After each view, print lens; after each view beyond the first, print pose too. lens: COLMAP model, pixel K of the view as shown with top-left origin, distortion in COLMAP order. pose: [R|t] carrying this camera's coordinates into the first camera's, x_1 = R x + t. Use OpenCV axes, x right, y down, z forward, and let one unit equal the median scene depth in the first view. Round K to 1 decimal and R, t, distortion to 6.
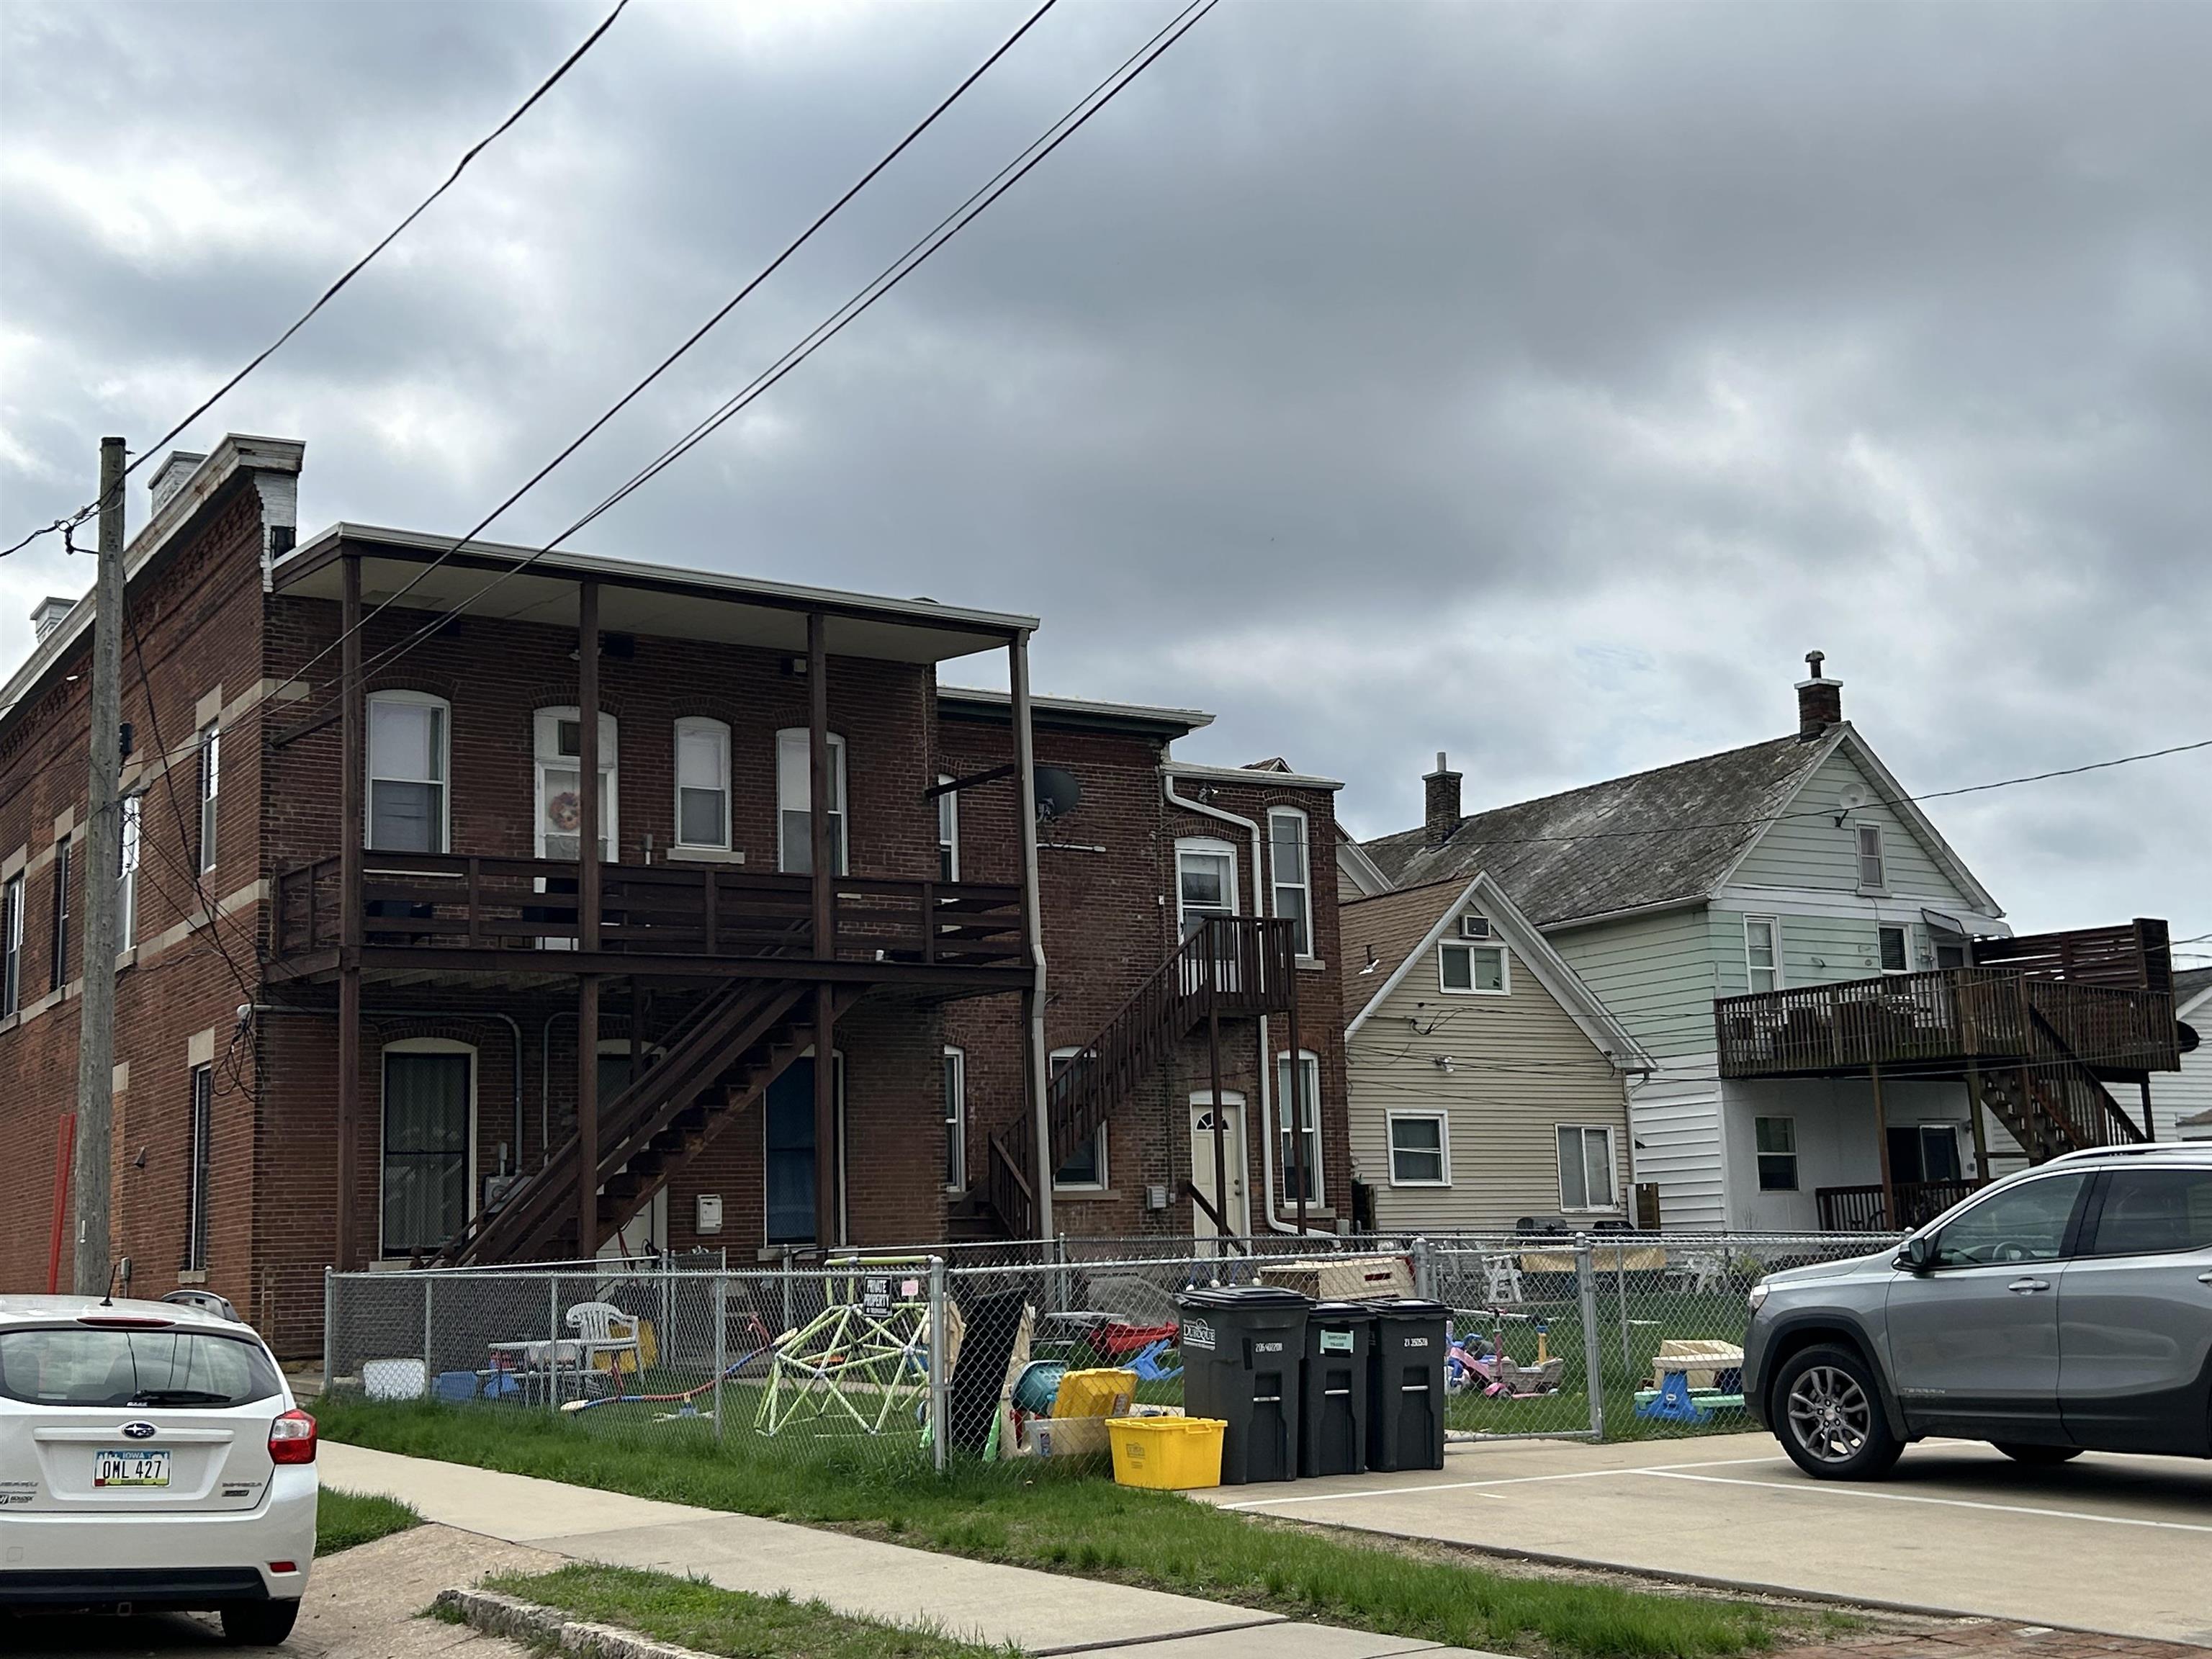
lens RADIAL K [[2625.8, 0, 1106.0], [0, 2625.8, 829.5], [0, 0, 1]] dist [0.197367, -0.570319]
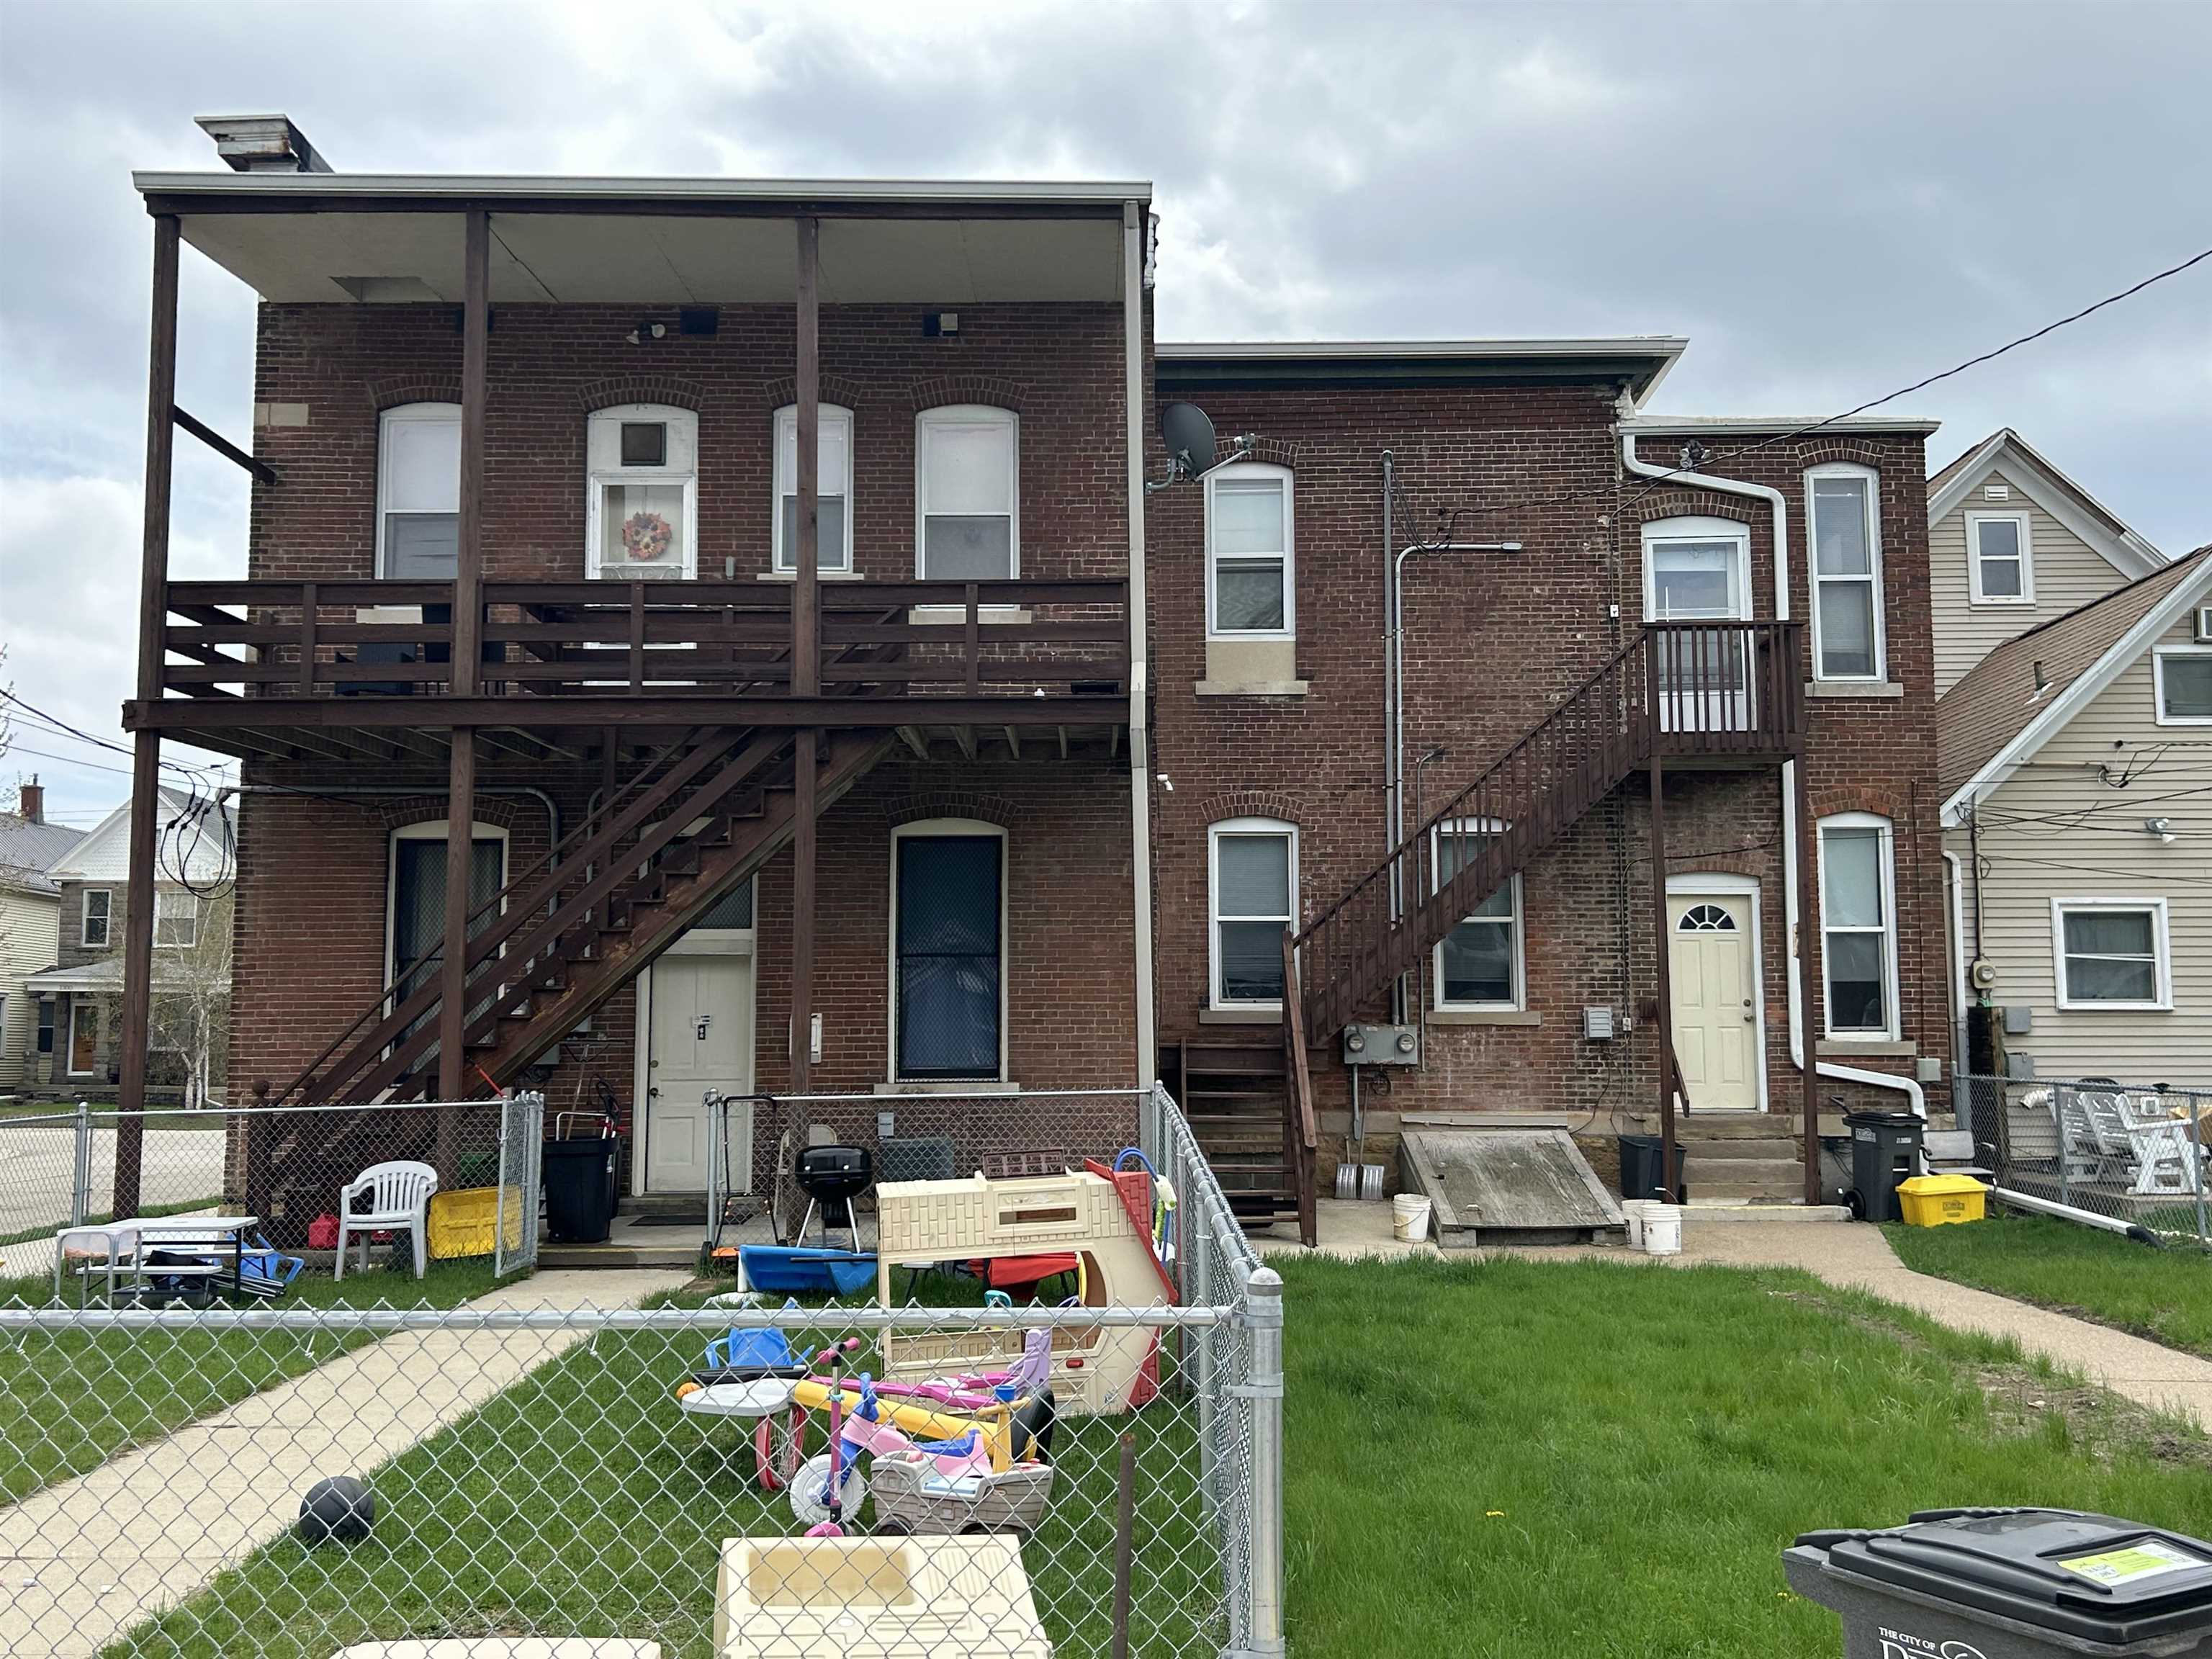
lens RADIAL K [[2117.5, 0, 1106.0], [0, 2117.5, 829.5], [0, 0, 1]] dist [0.125657, -0.277216]
pose [[0.842718, -0.030651, -0.537482, 0.212087], [0.065500, 0.996798, 0.045853, 0.049932], [0.534355, -0.073846, 0.842028, 0.428111]]
